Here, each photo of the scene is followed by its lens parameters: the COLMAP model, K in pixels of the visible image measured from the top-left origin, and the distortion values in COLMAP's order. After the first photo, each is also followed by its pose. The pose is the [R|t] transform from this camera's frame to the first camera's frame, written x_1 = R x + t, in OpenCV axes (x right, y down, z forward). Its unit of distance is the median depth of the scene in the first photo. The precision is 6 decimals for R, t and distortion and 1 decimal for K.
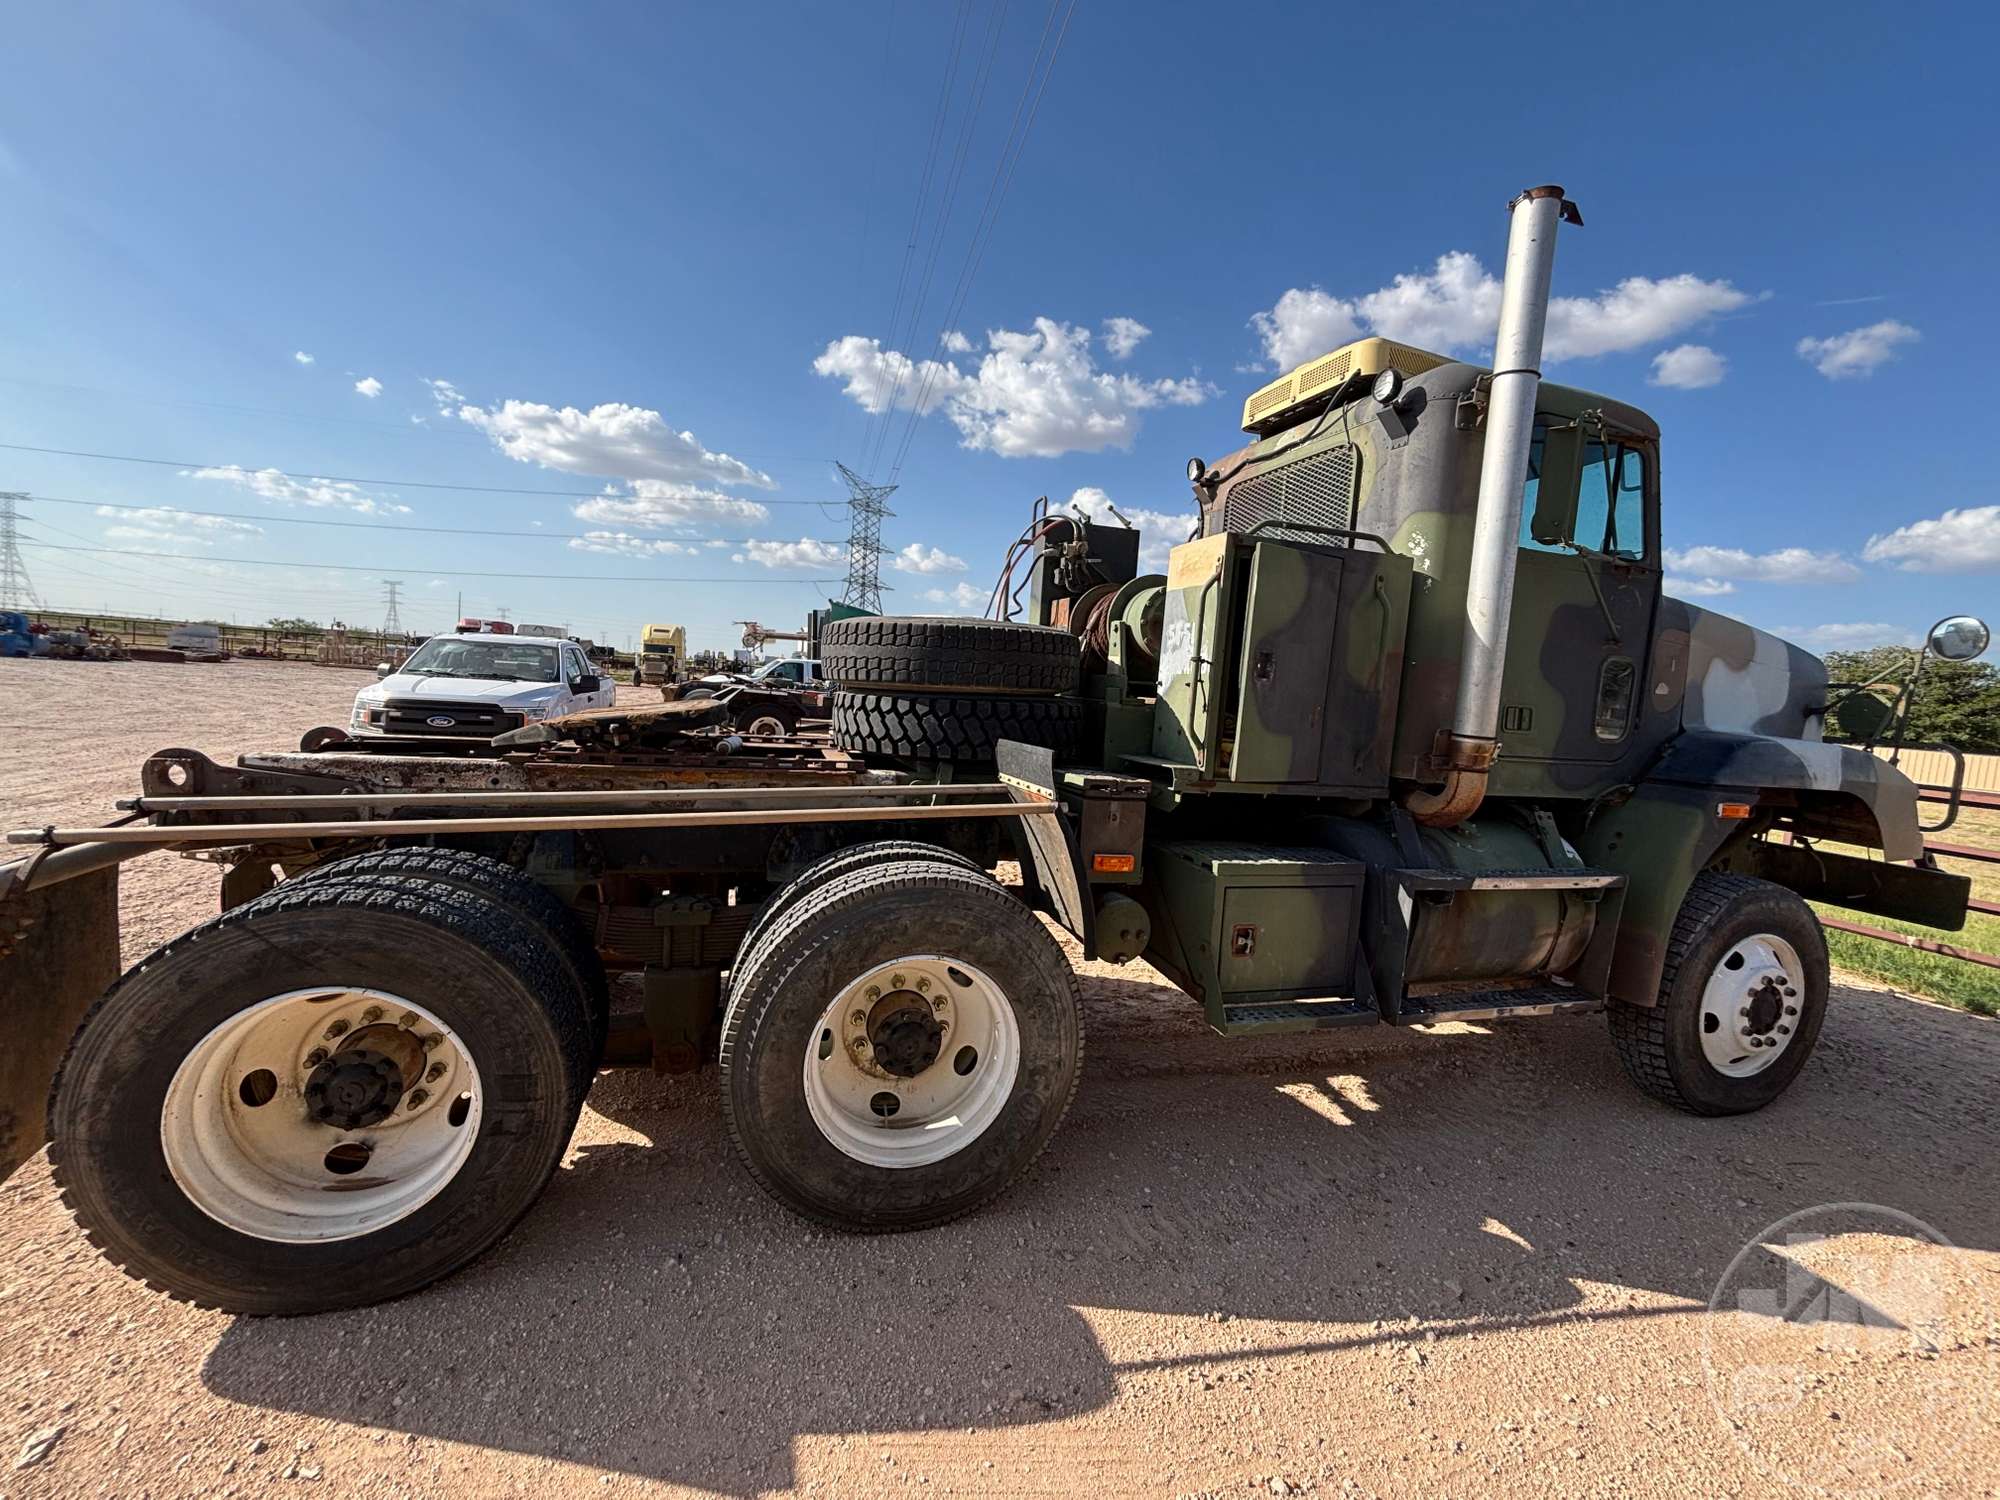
lens RADIAL K [[813.7, 0, 1000.0], [0, 813.7, 750.0], [0, 0, 1]] dist [-0.000587, -0.000127]
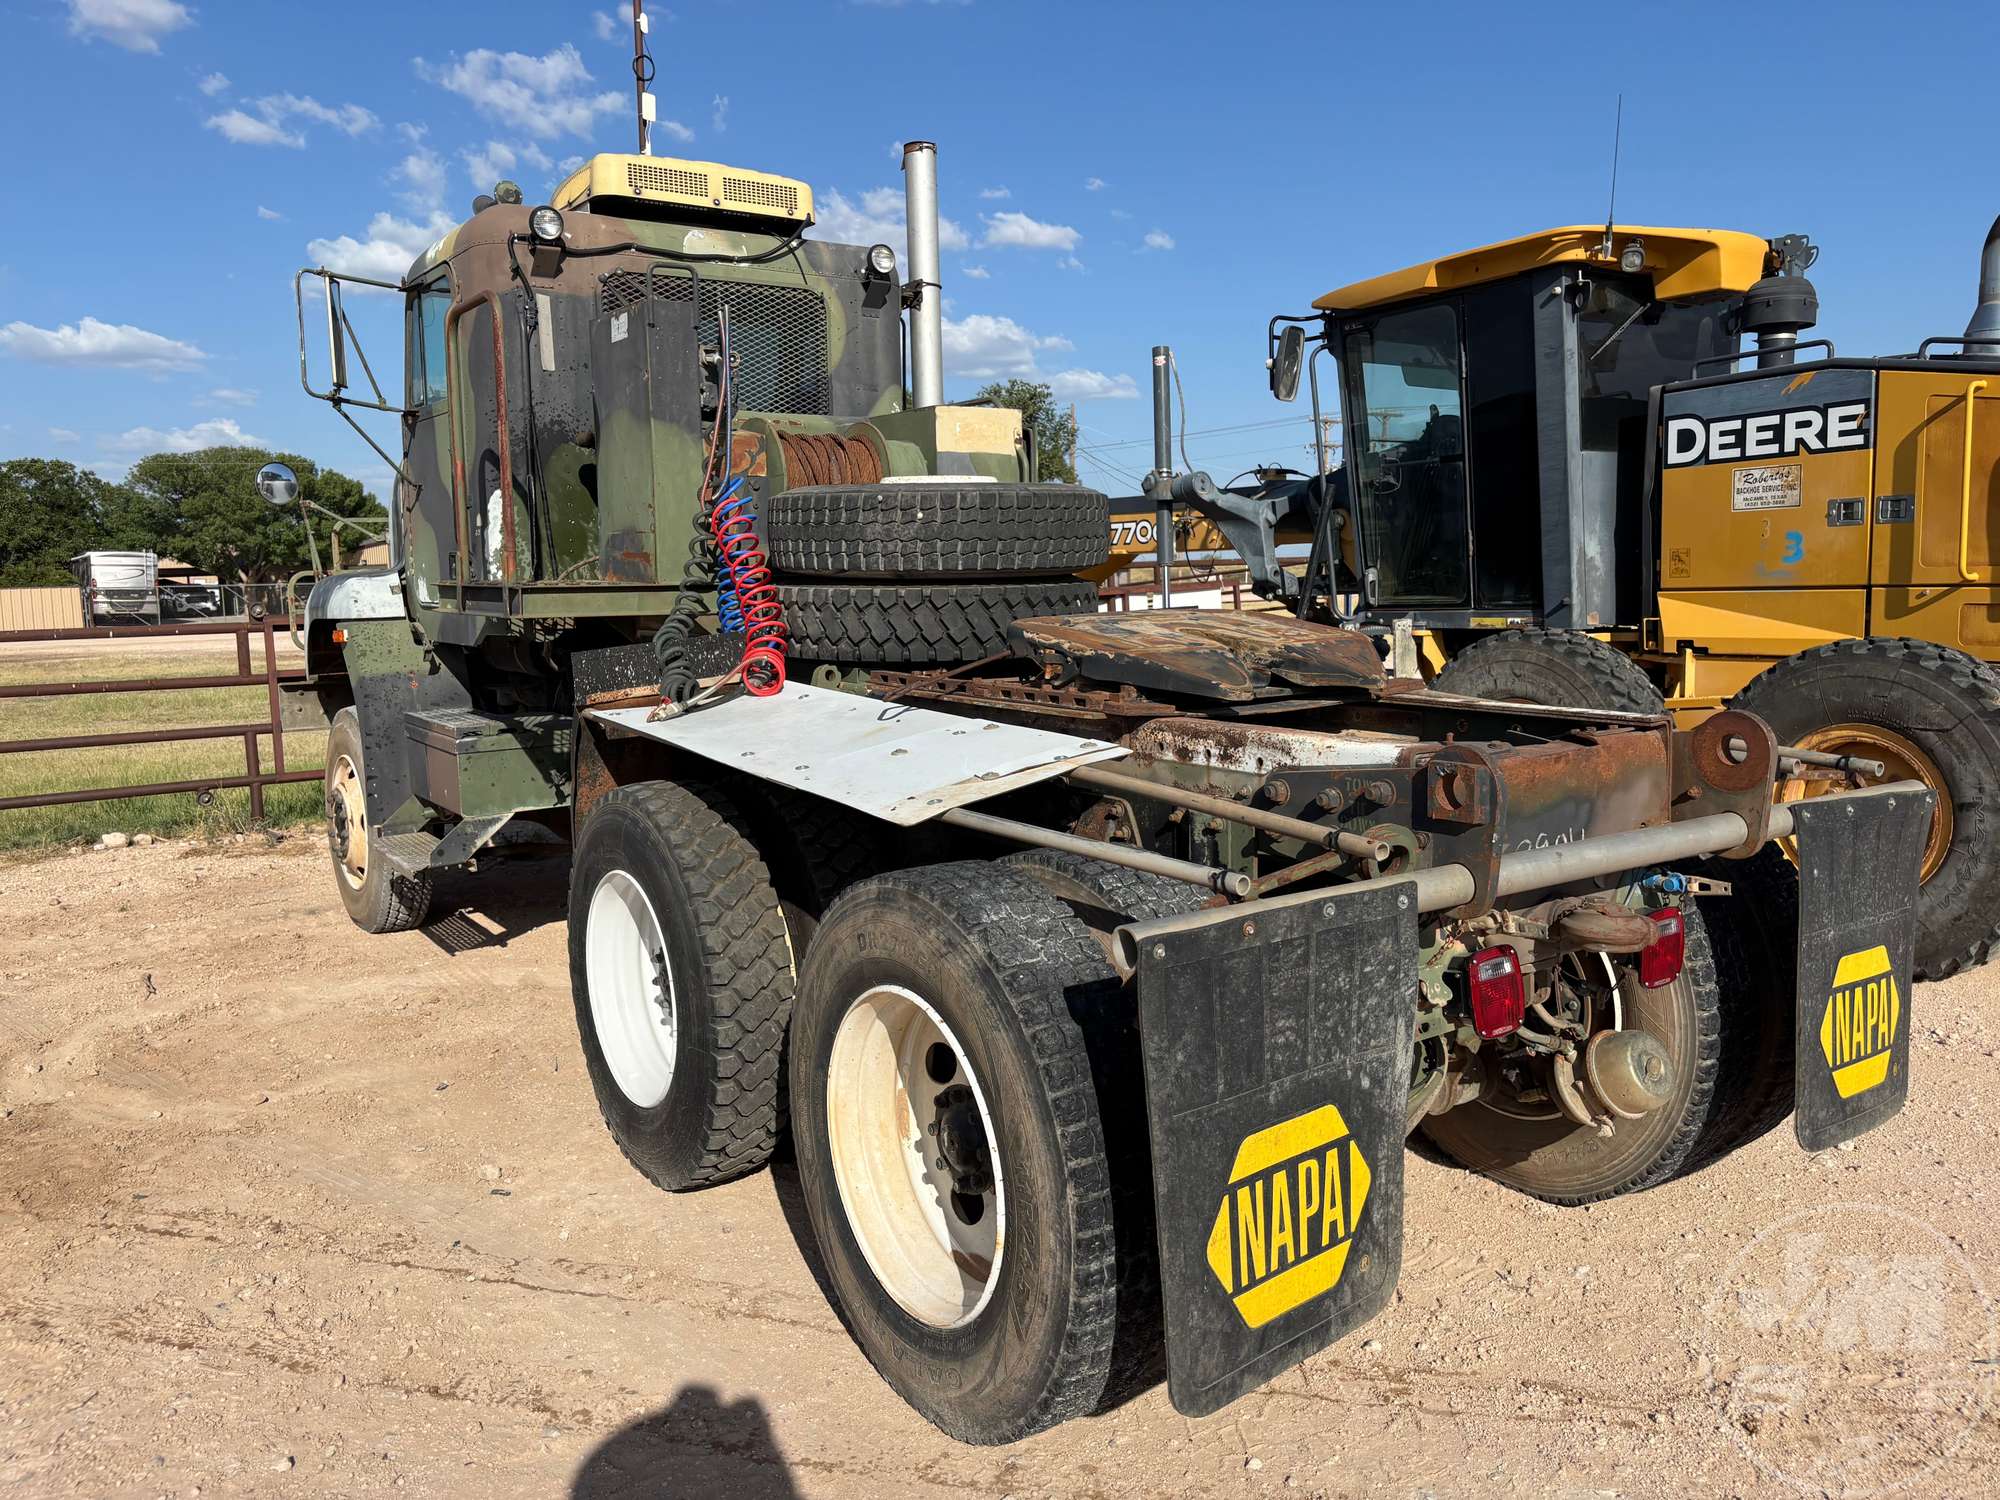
lens RADIAL K [[1532.4, 0, 1000.0], [0, 1532.4, 750.0], [0, 0, 1]] dist [0.052619, -0.062969]
pose [[-0.305952, -0.173175, 0.936164, -1.666798], [0.083539, 0.974641, 0.207595, -0.236771], [-0.948375, 0.141721, -0.283727, 1.594181]]
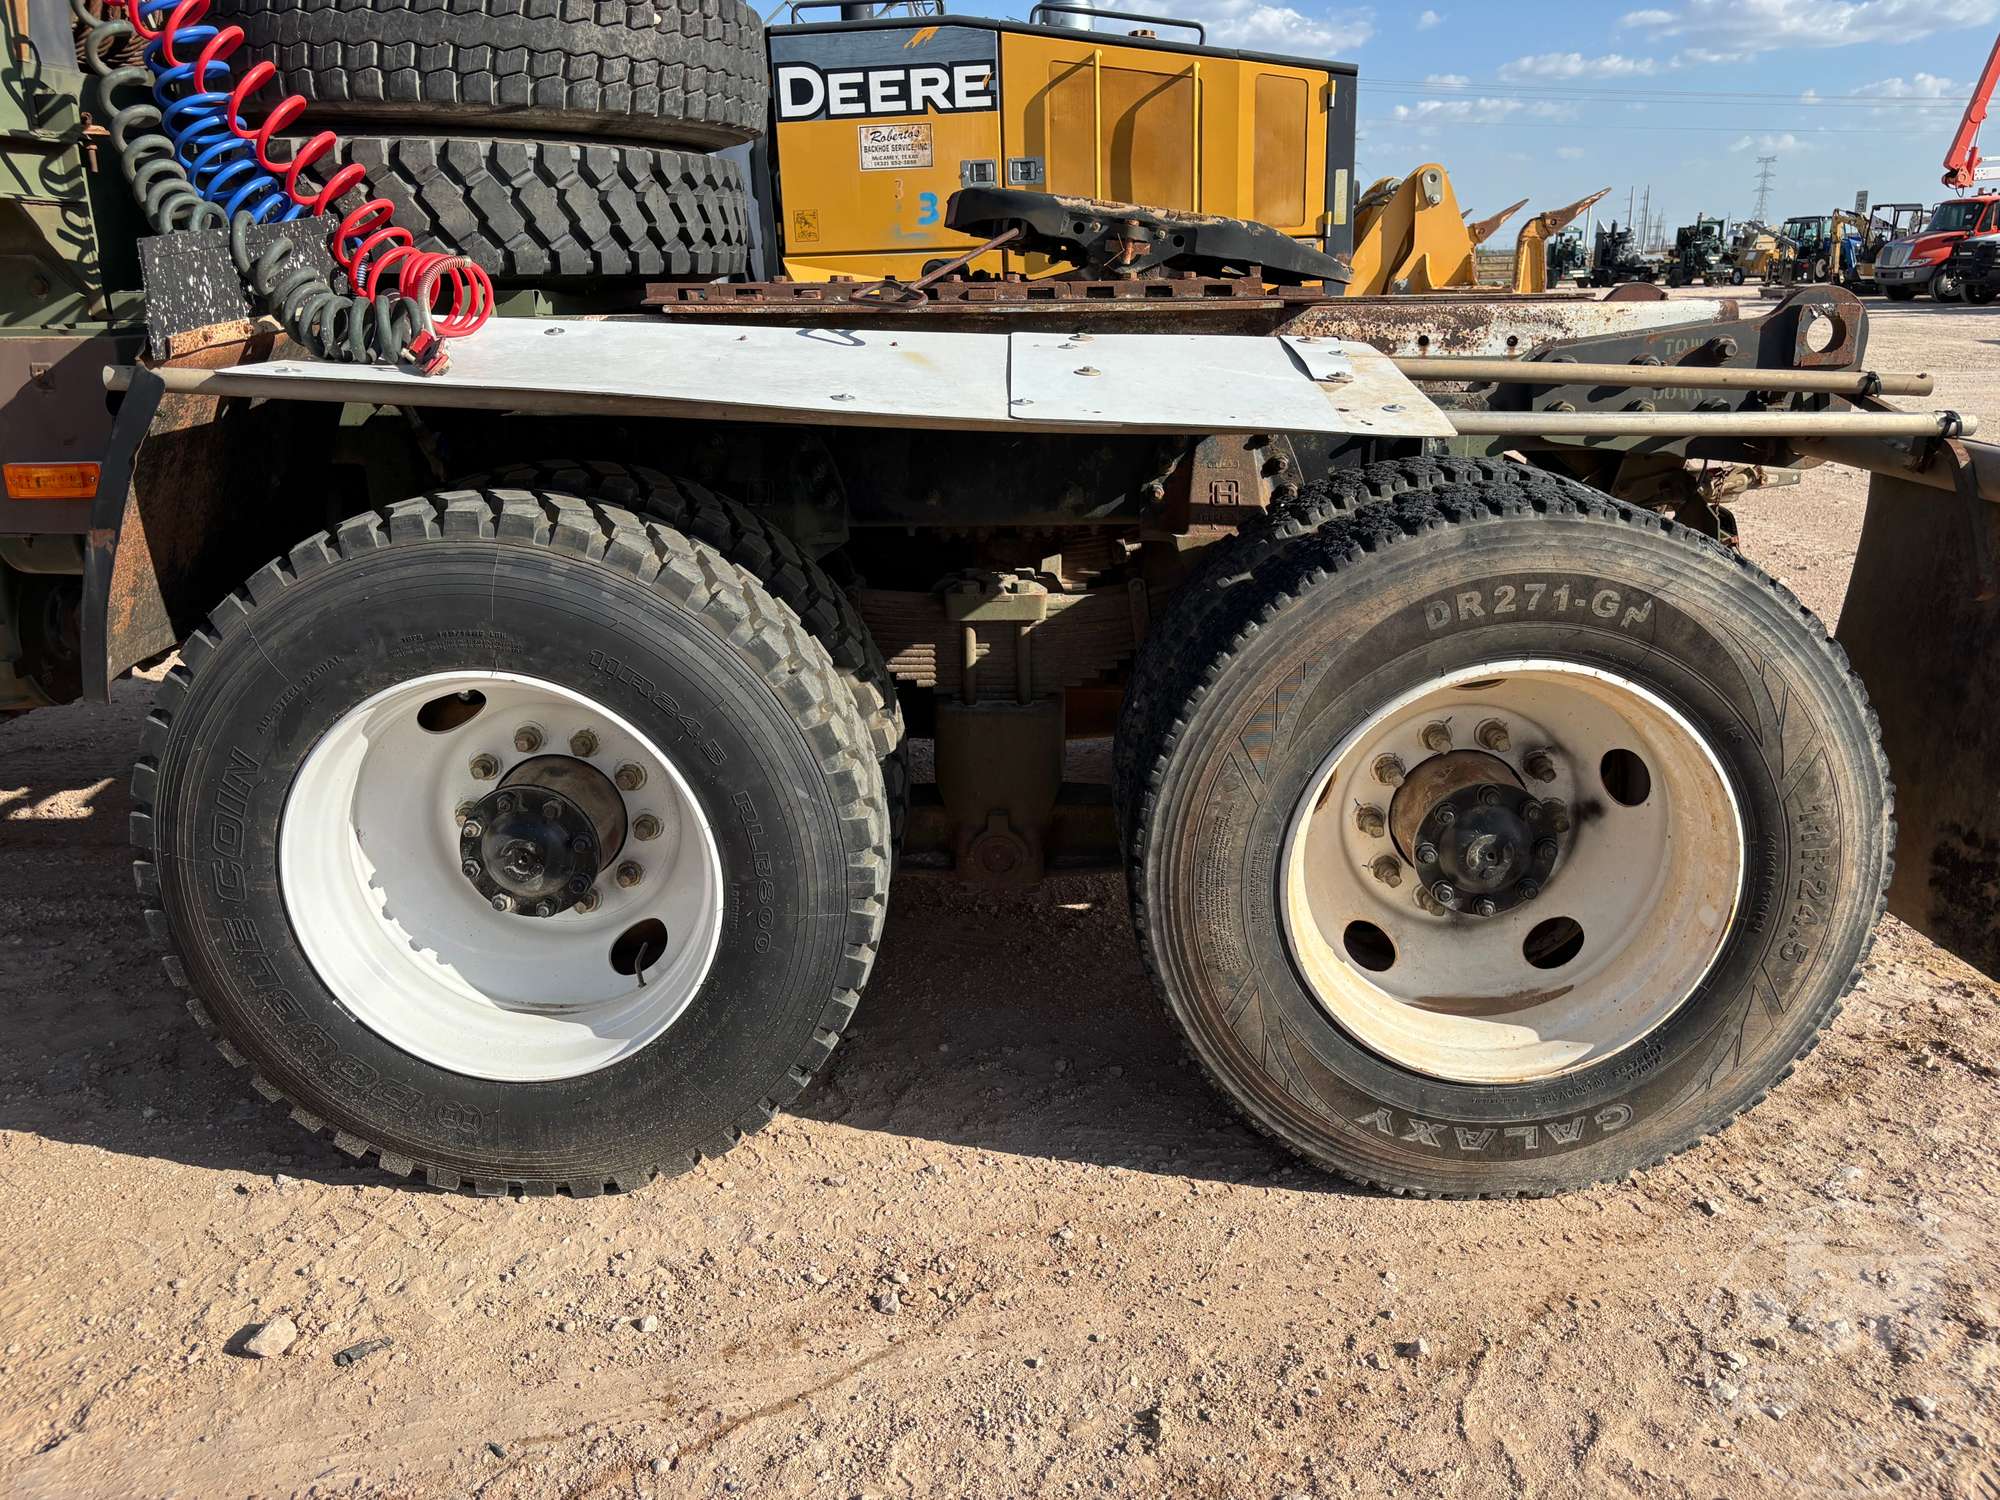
lens RADIAL K [[1549.6, 0, 1001.5], [0, 1549.6, 710.9], [0, 0, 1]] dist [0.050035, -0.066698]
pose [[-0.943664, -0.136053, 0.301642, -0.767021], [-0.015566, 0.928809, 0.370233, -0.126257], [-0.330539, 0.344680, -0.878601, 2.081591]]
